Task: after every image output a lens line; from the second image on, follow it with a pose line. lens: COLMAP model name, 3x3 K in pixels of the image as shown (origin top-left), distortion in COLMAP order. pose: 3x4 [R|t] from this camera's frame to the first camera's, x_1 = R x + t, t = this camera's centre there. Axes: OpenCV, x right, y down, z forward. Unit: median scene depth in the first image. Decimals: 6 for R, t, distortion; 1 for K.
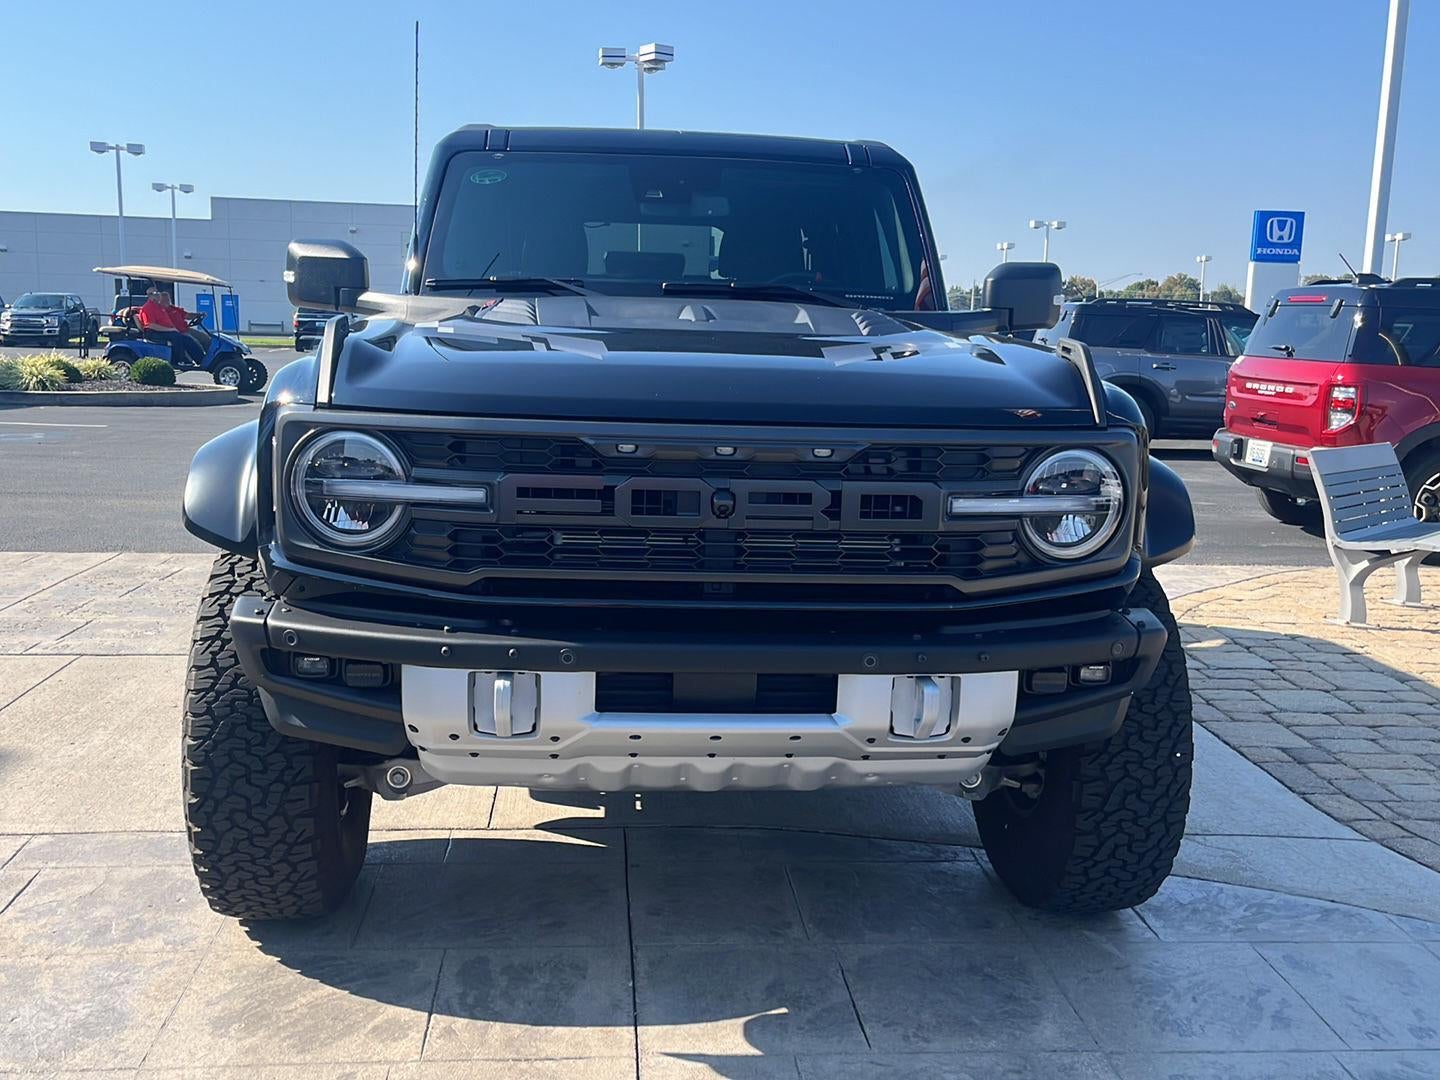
lens RADIAL K [[1416.1, 0, 716.5], [0, 1416.1, 543.5], [0, 0, 1]] dist [0.041395, -0.029352]
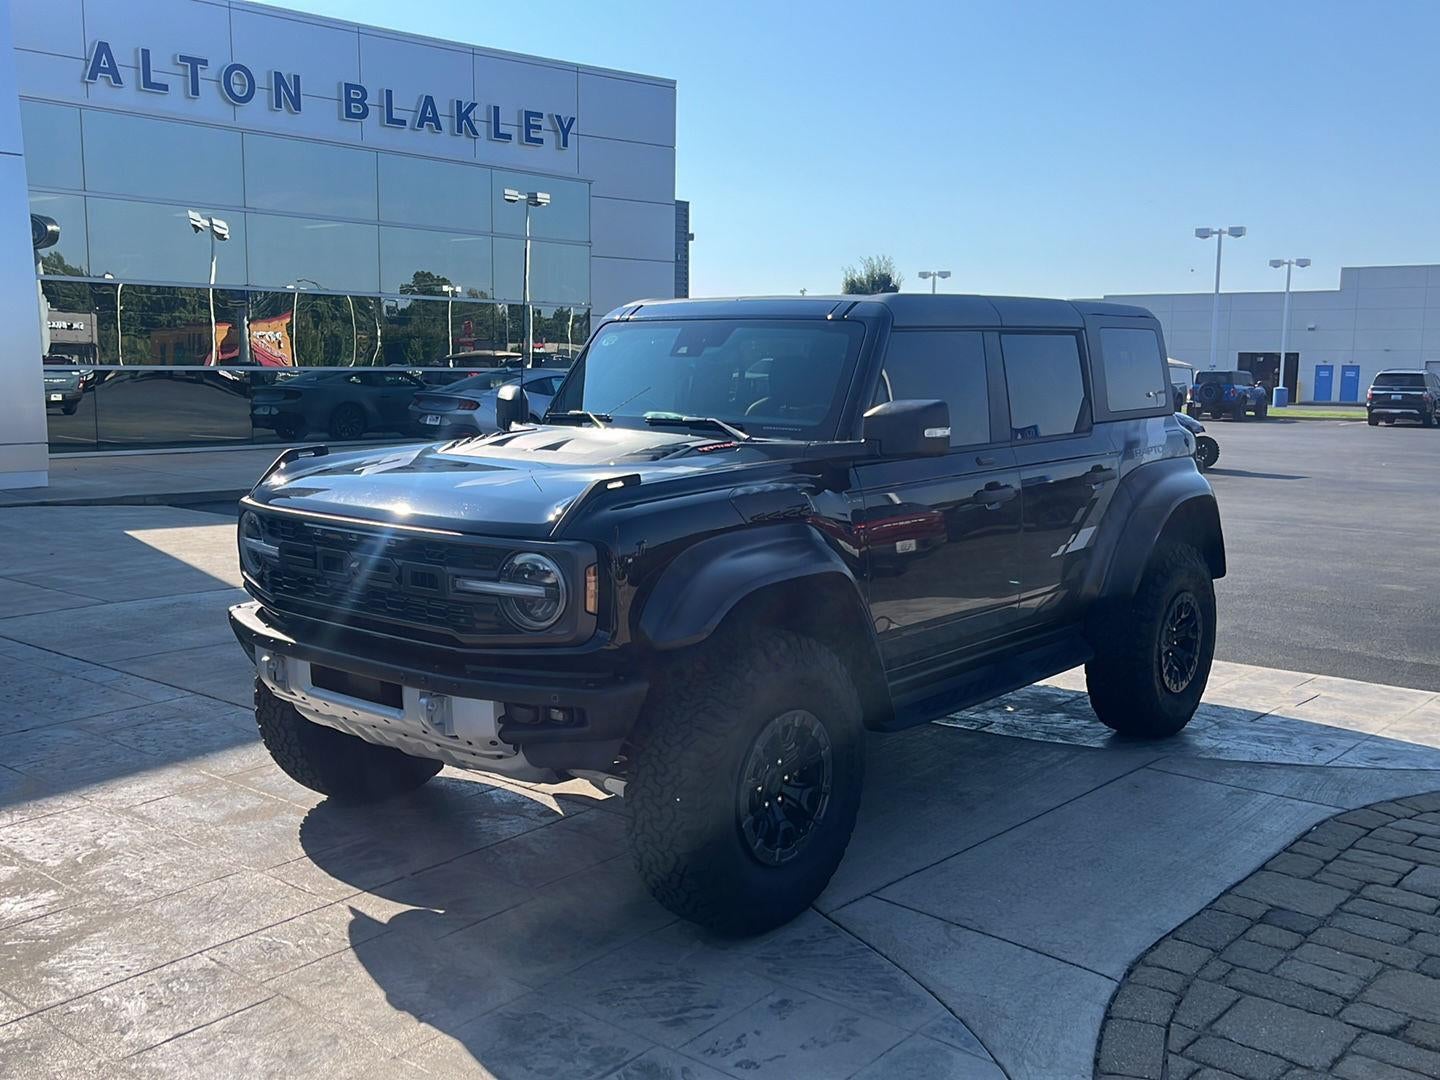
lens RADIAL K [[1416.1, 0, 716.5], [0, 1416.1, 543.5], [0, 0, 1]] dist [0.041395, -0.029352]
pose [[0.709389, 0.075972, -0.700711, 1.216333], [-0.108501, 0.994094, -0.002064, -0.081887], [0.696416, 0.077492, 0.713442, 0.097861]]
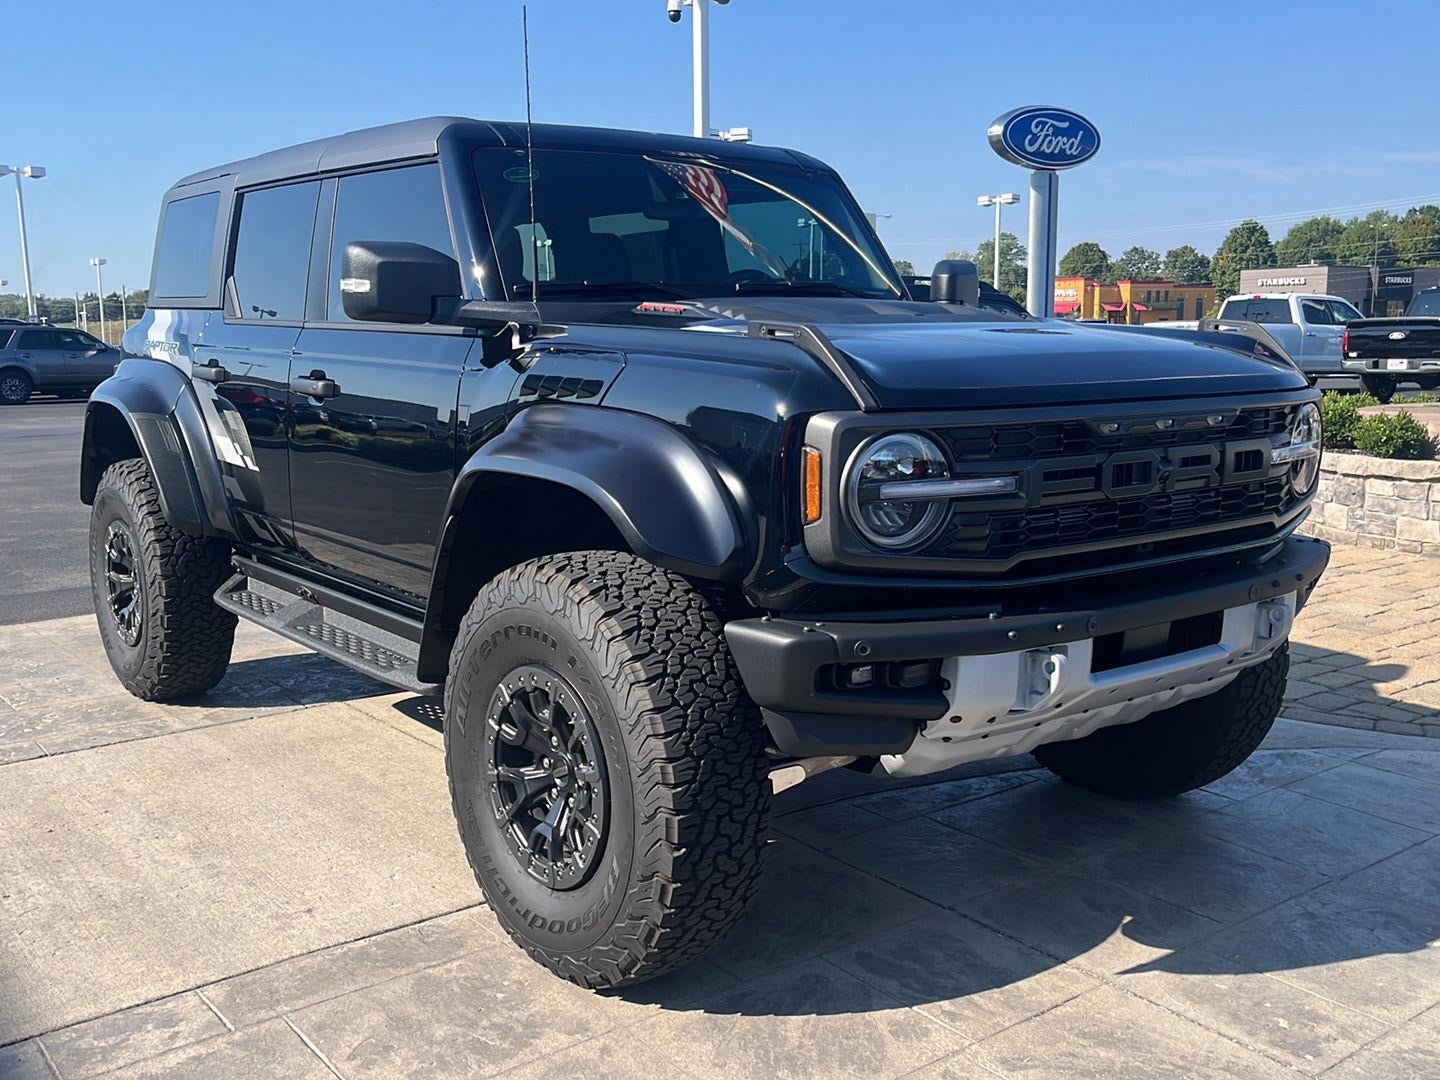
lens RADIAL K [[1416.1, 0, 716.5], [0, 1416.1, 543.5], [0, 0, 1]] dist [0.041395, -0.029352]
pose [[0.838366, -0.115664, 0.532695, -0.759881], [0.117806, 0.992580, 0.030113, -0.039509], [-0.532226, 0.037509, 0.845771, 0.192496]]
